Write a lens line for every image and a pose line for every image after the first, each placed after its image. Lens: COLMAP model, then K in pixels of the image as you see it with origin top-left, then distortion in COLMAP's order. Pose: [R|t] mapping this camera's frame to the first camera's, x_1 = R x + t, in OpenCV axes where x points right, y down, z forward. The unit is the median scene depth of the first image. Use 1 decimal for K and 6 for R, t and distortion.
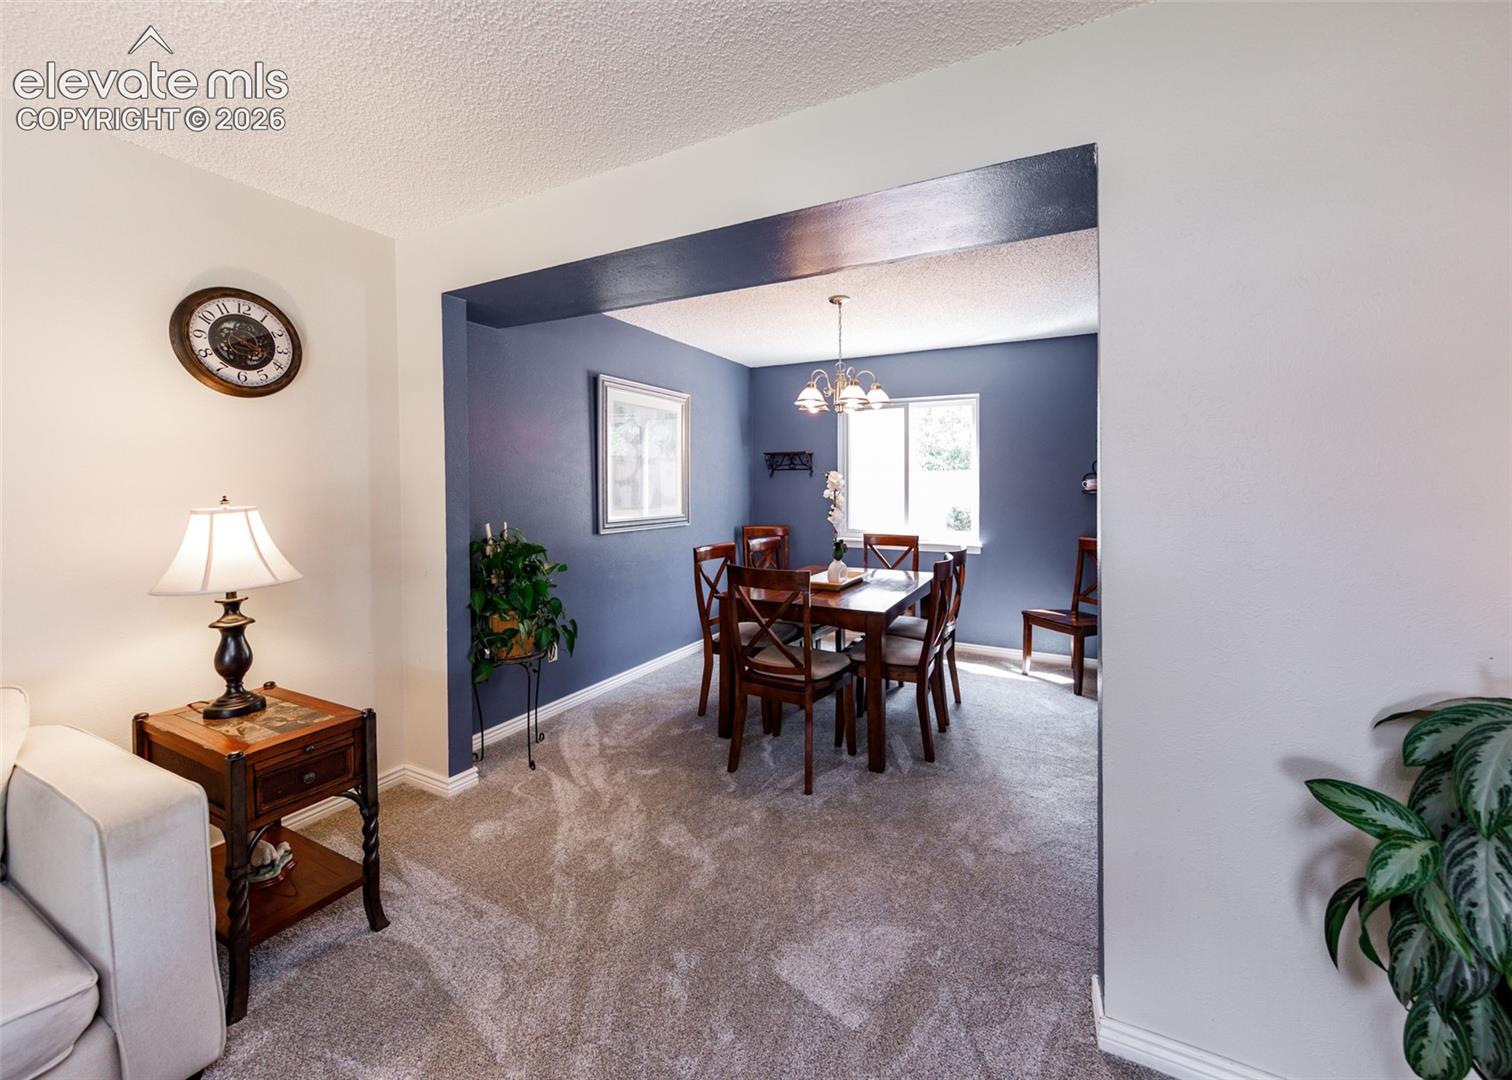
lens RADIAL K [[605.7, 0, 752.2], [0, 605.7, 492.8], [0, 0, 1]] dist [-0.000305, 0.000351]
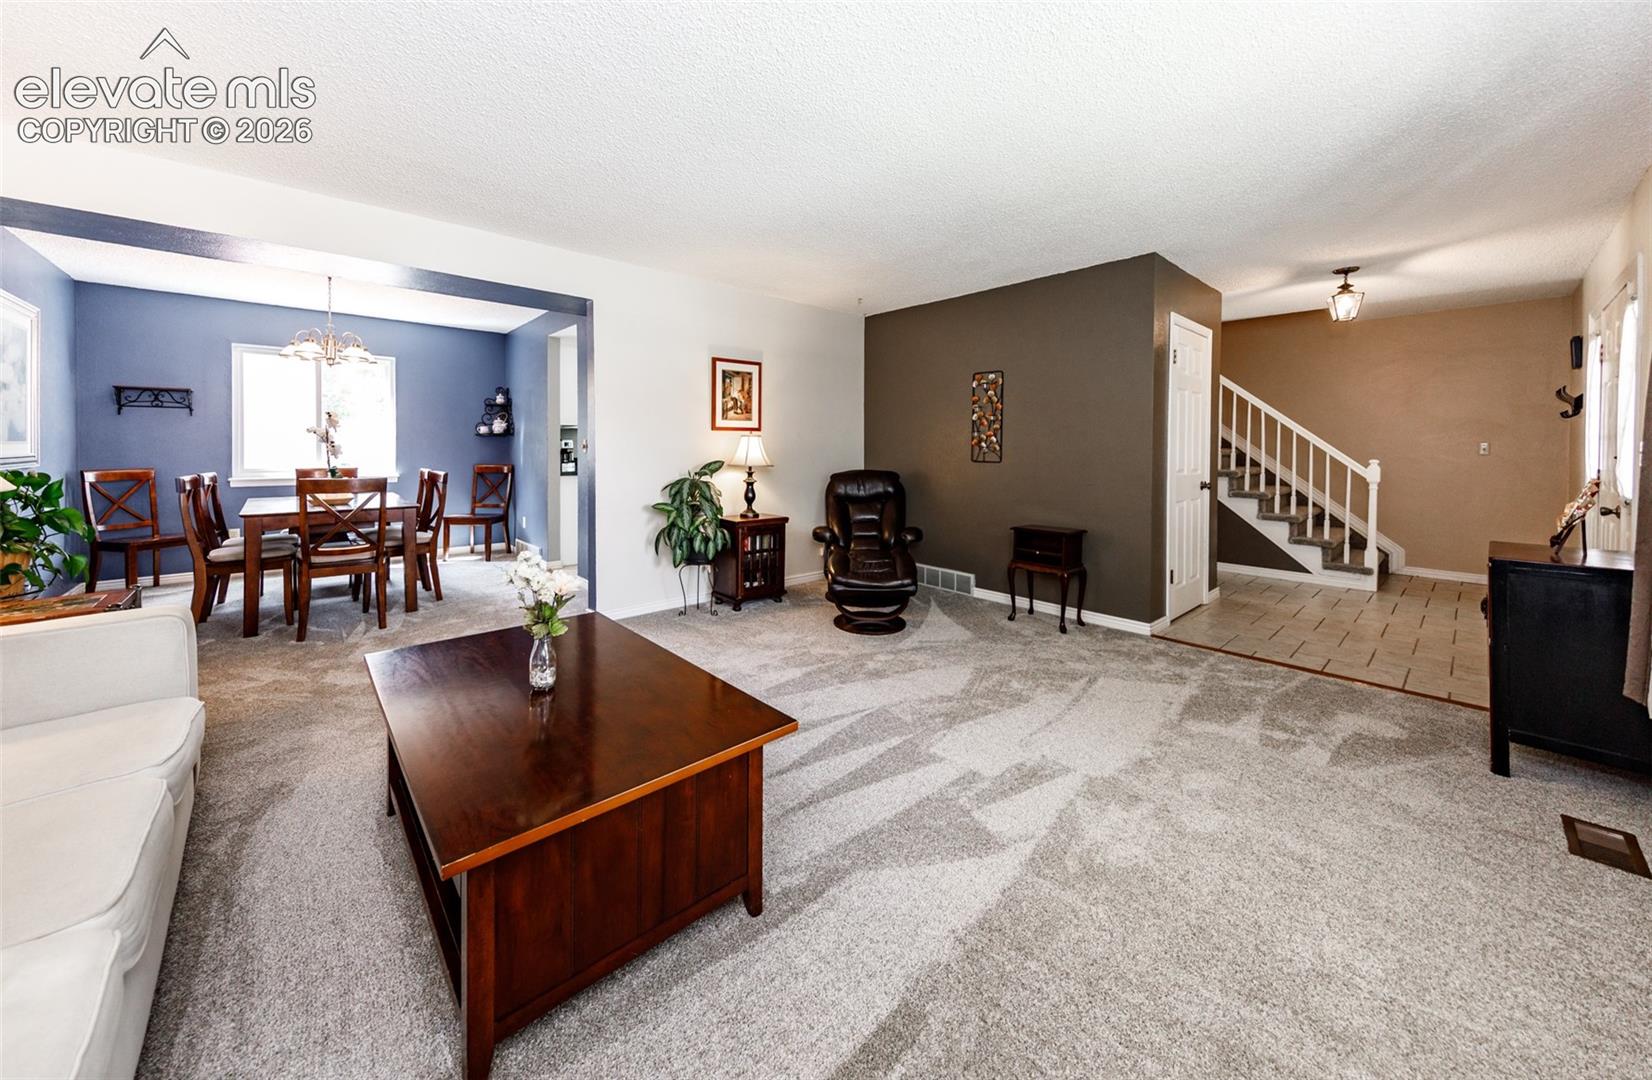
lens RADIAL K [[577.9, 0, 813.4], [0, 577.9, 454.9], [0, 0, 1]] dist [-0.006064, 0.000432]
pose [[0.348204, -0.011474, 0.937349, -0.840567], [0.005294, 0.999933, 0.010273, 0.060777], [-0.937404, 0.001385, 0.348241, -0.468247]]
